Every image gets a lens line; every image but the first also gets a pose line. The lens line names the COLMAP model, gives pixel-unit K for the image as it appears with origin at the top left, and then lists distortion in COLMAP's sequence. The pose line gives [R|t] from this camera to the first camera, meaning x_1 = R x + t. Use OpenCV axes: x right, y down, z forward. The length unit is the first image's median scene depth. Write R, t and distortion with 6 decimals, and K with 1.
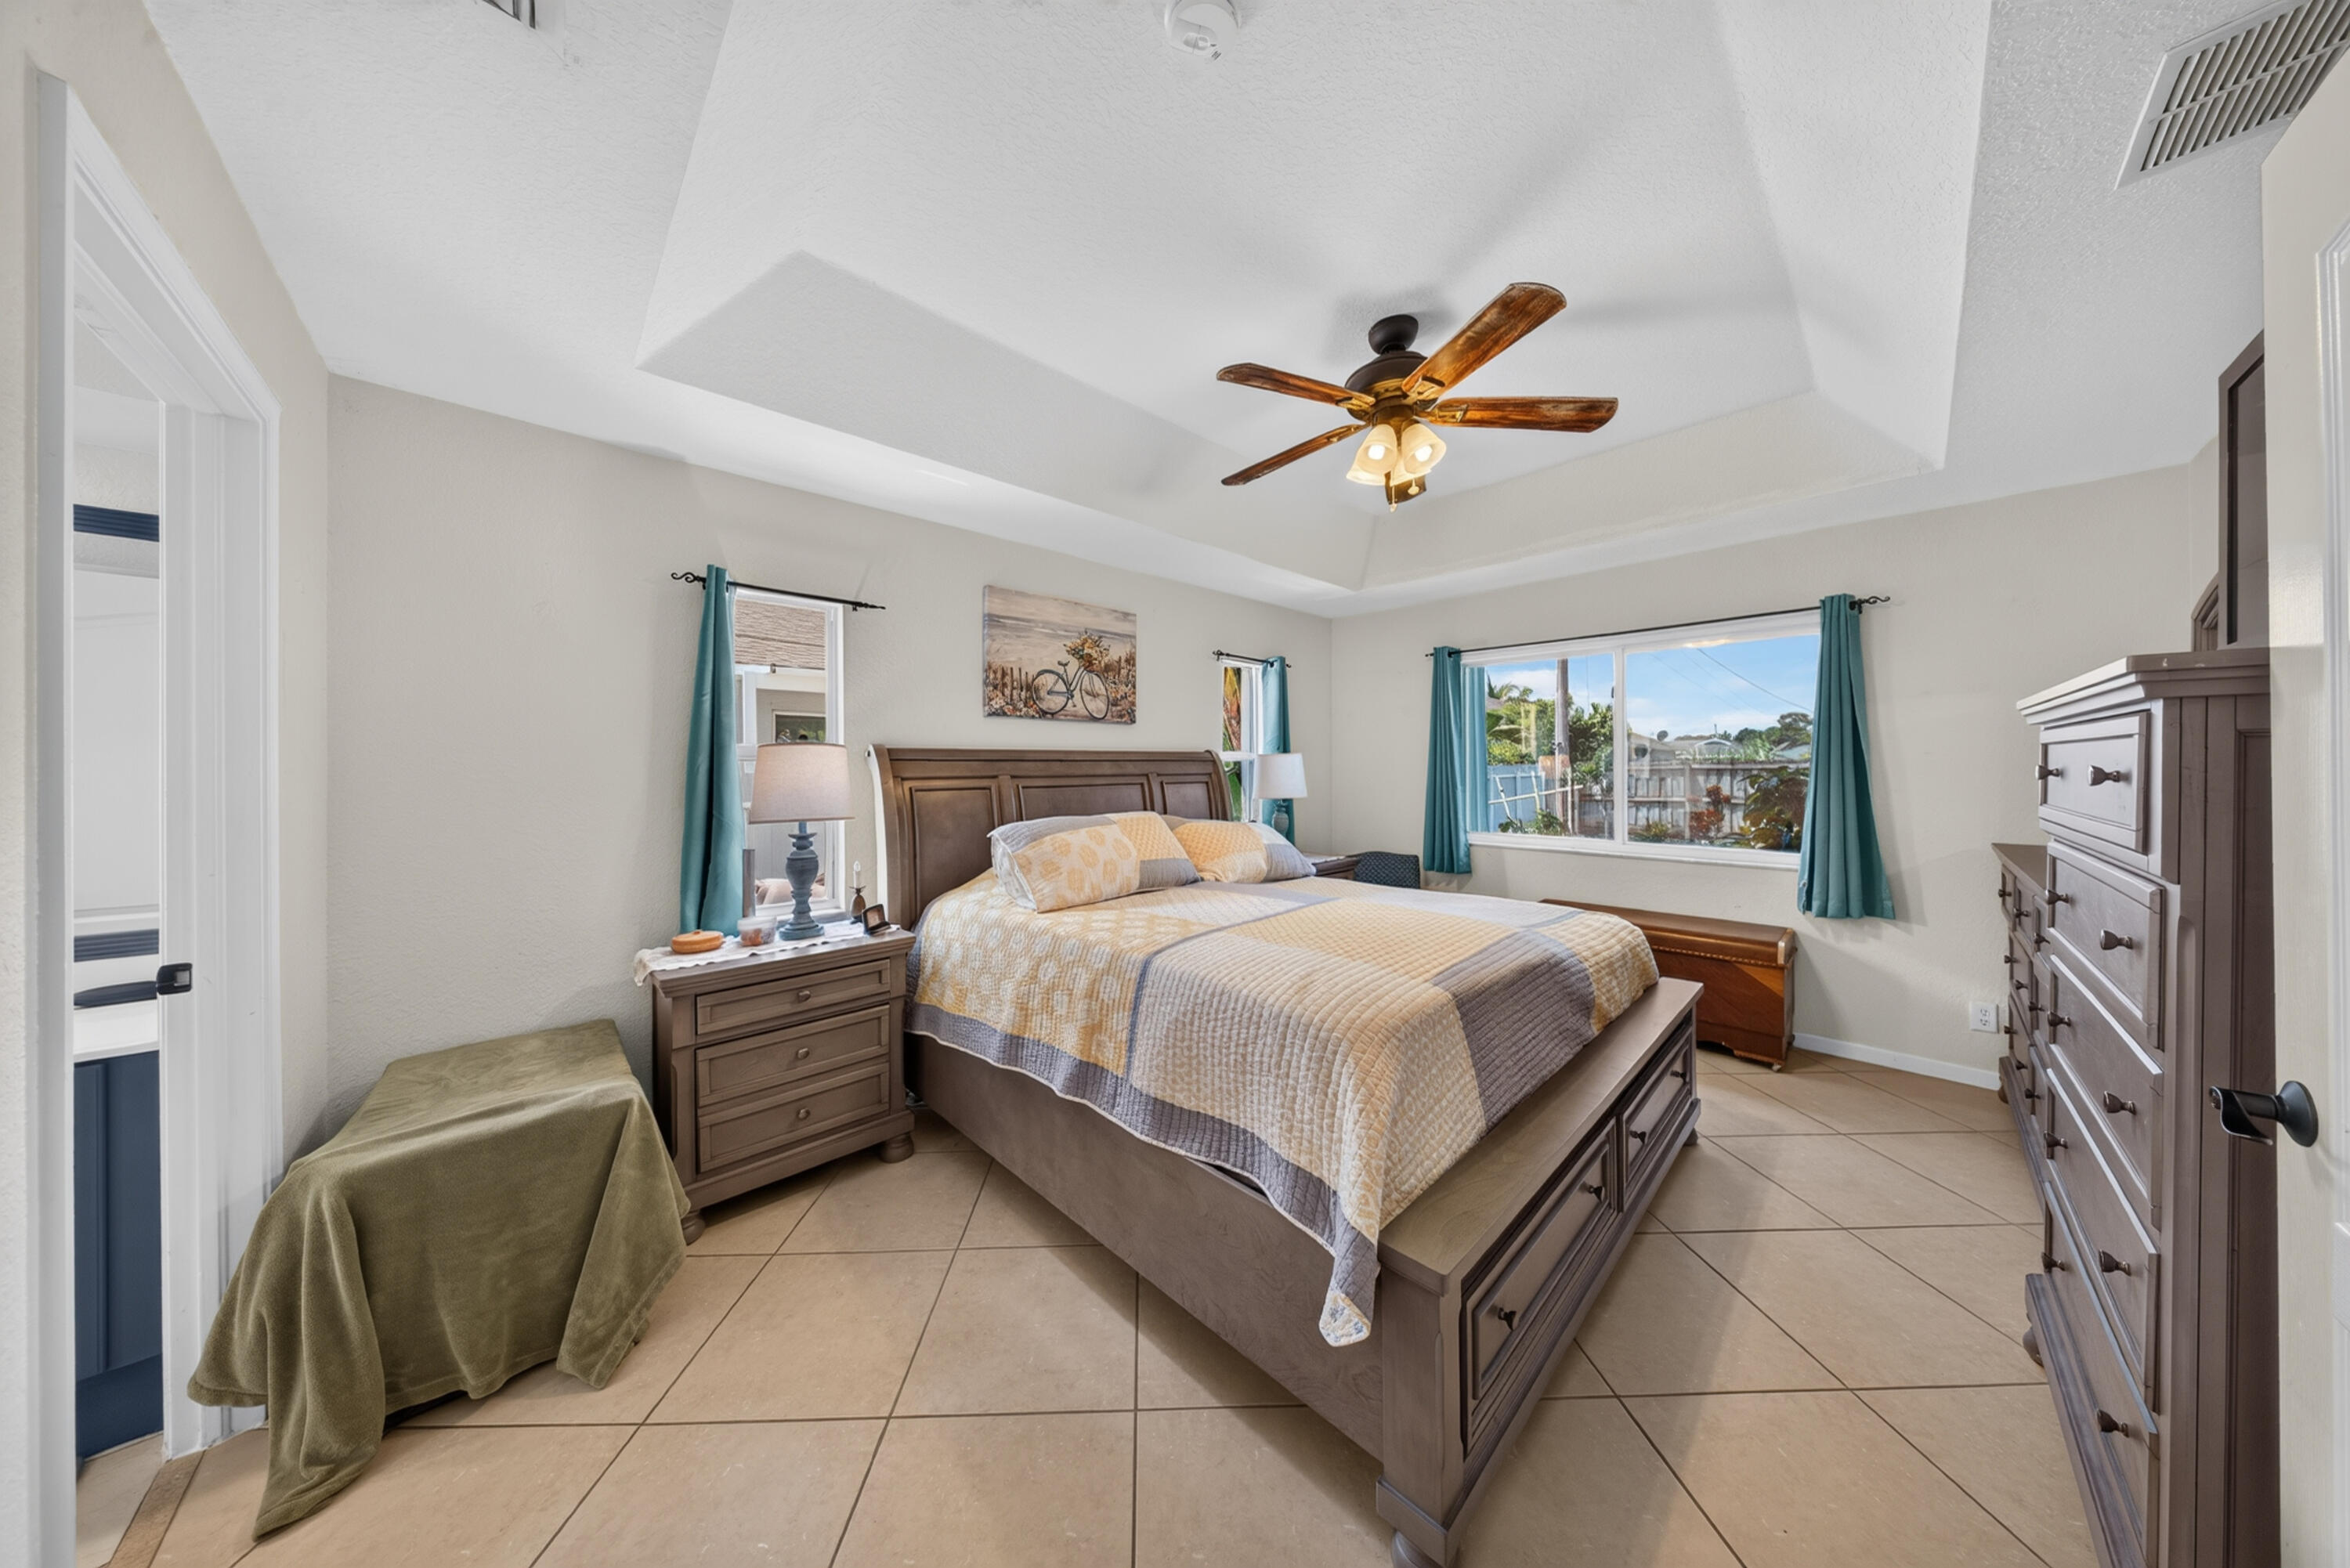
lens RADIAL K [[688.1, 0, 1164.7], [0, 688.1, 776.5], [0, 0, 1]] dist [0.007866, -0.004989]
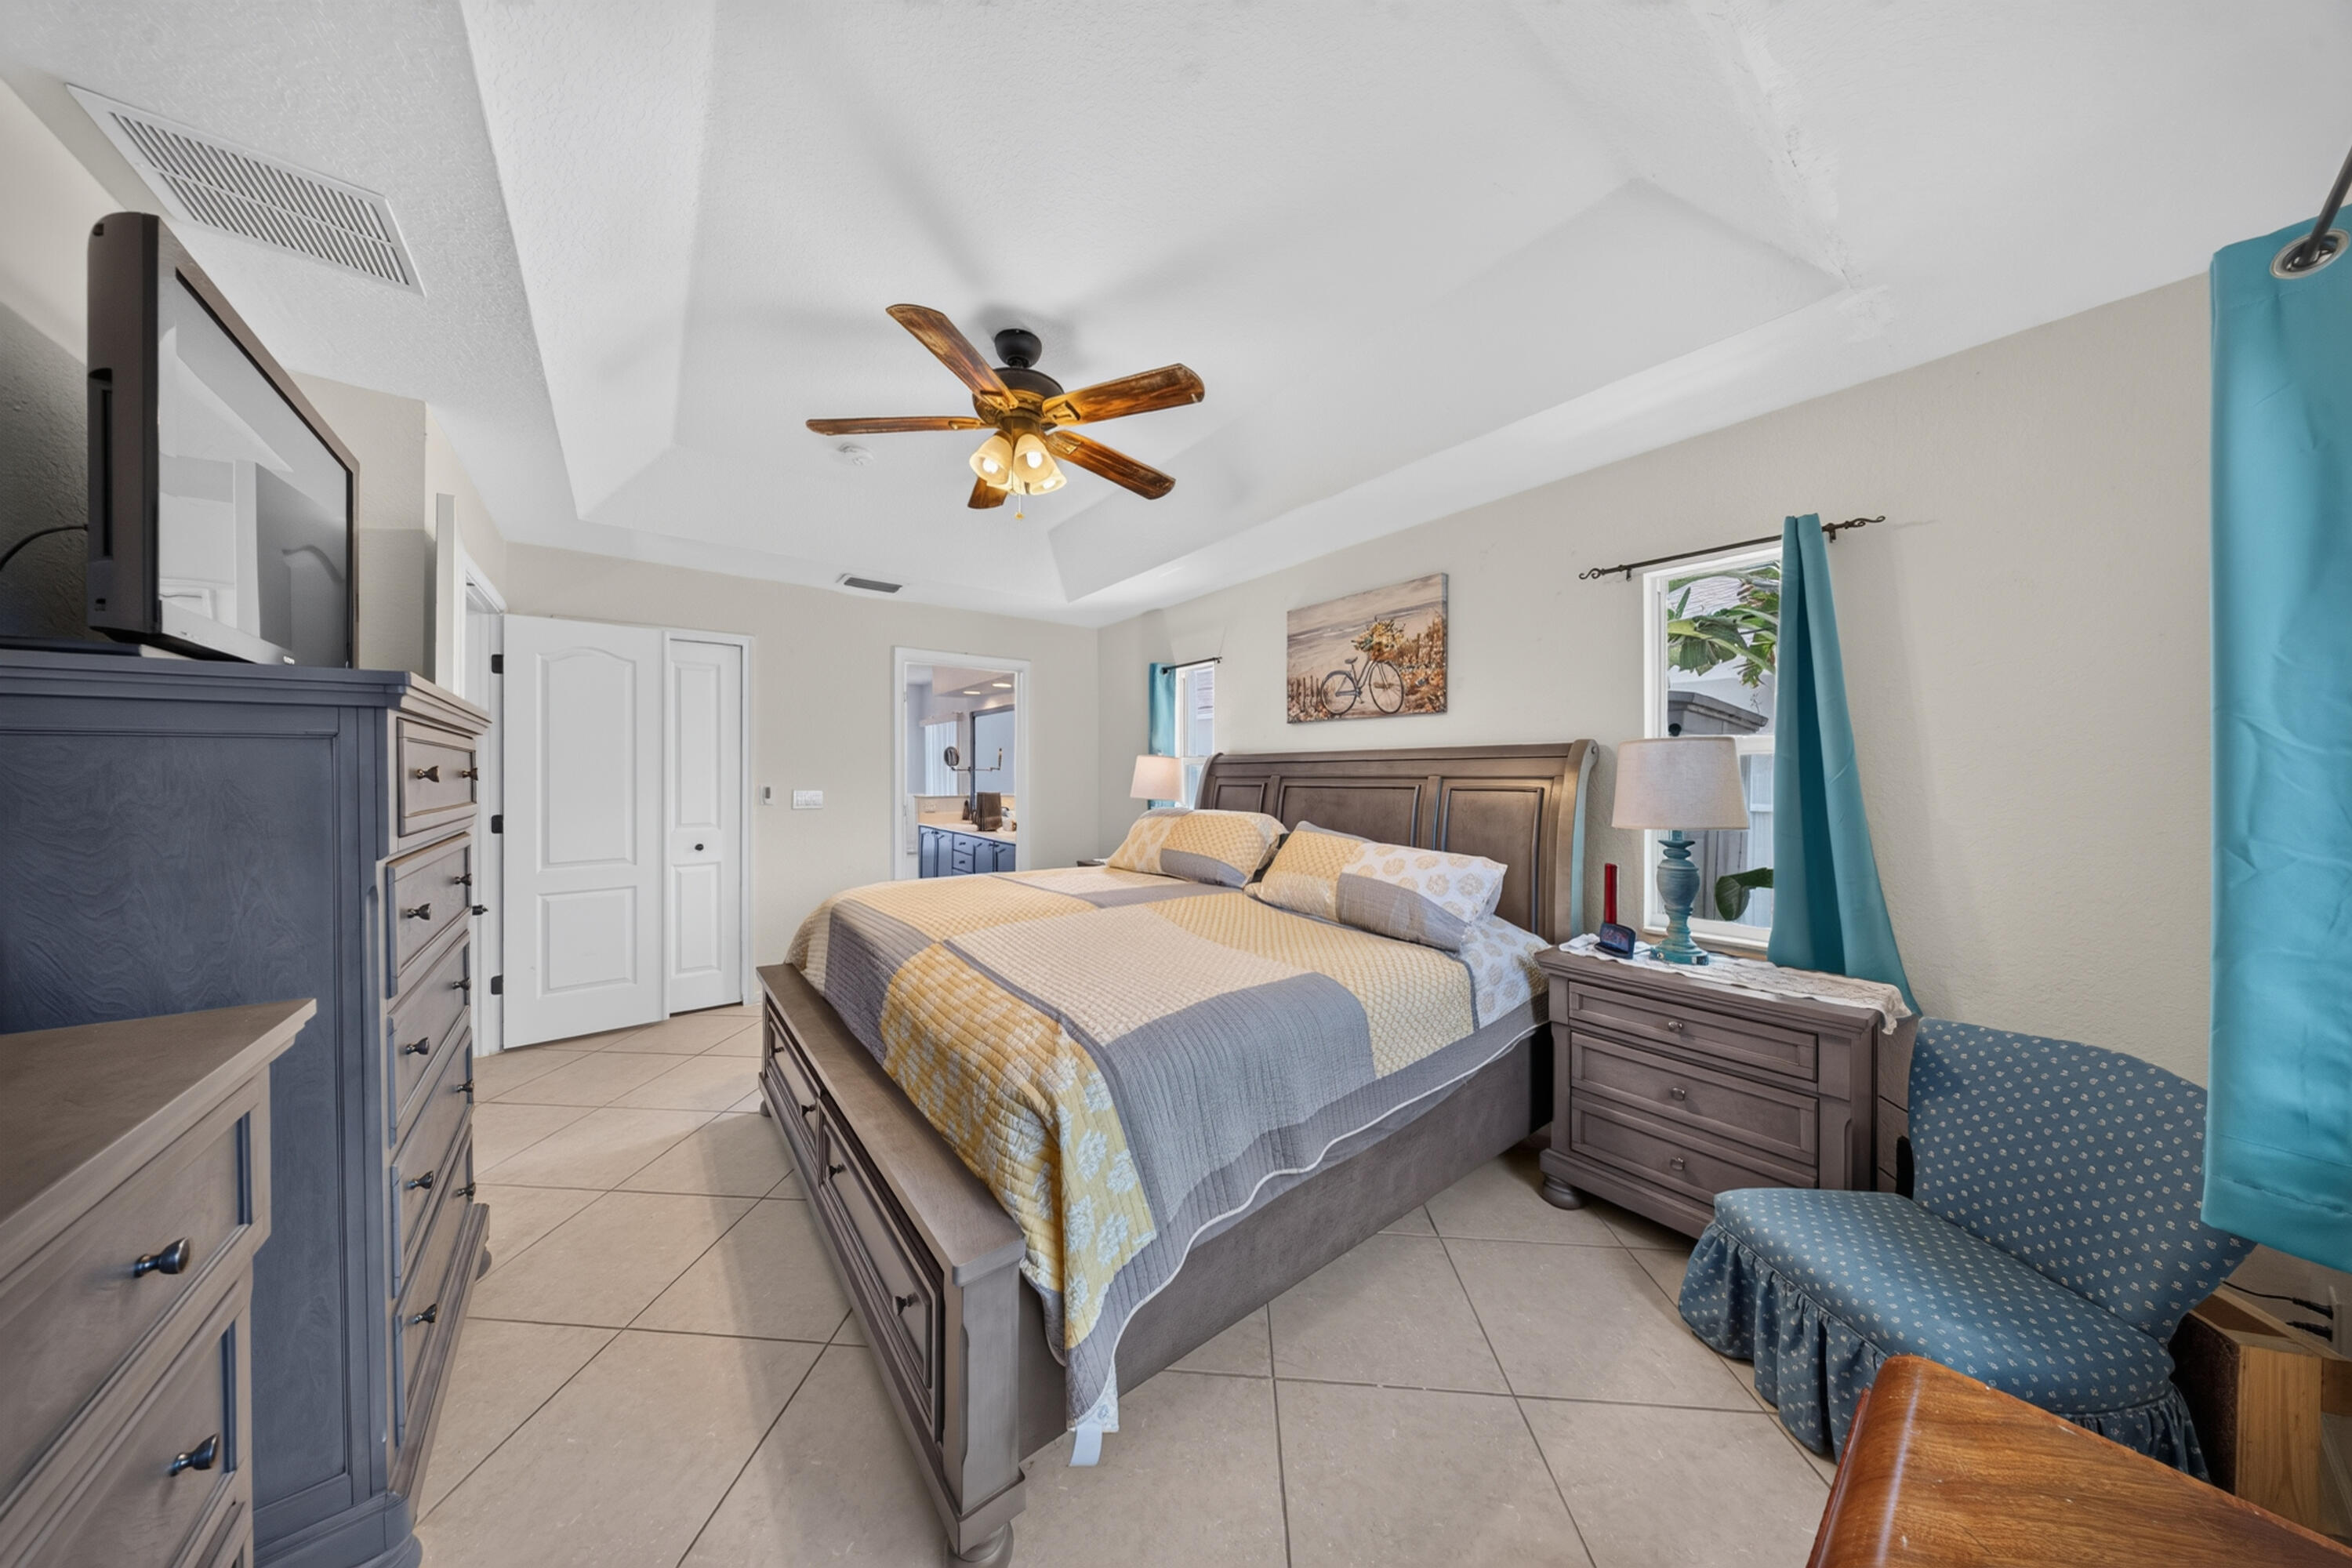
lens RADIAL K [[688.7, 0, 1165.7], [0, 688.7, 776.5], [0, 0, 1]] dist [0.007866, -0.004989]
pose [[-0.081968, 0.006078, -0.996616, 0.832594], [-0.015414, 0.999854, 0.007365, -0.004883], [0.996516, 0.015966, -0.081863, 0.815311]]
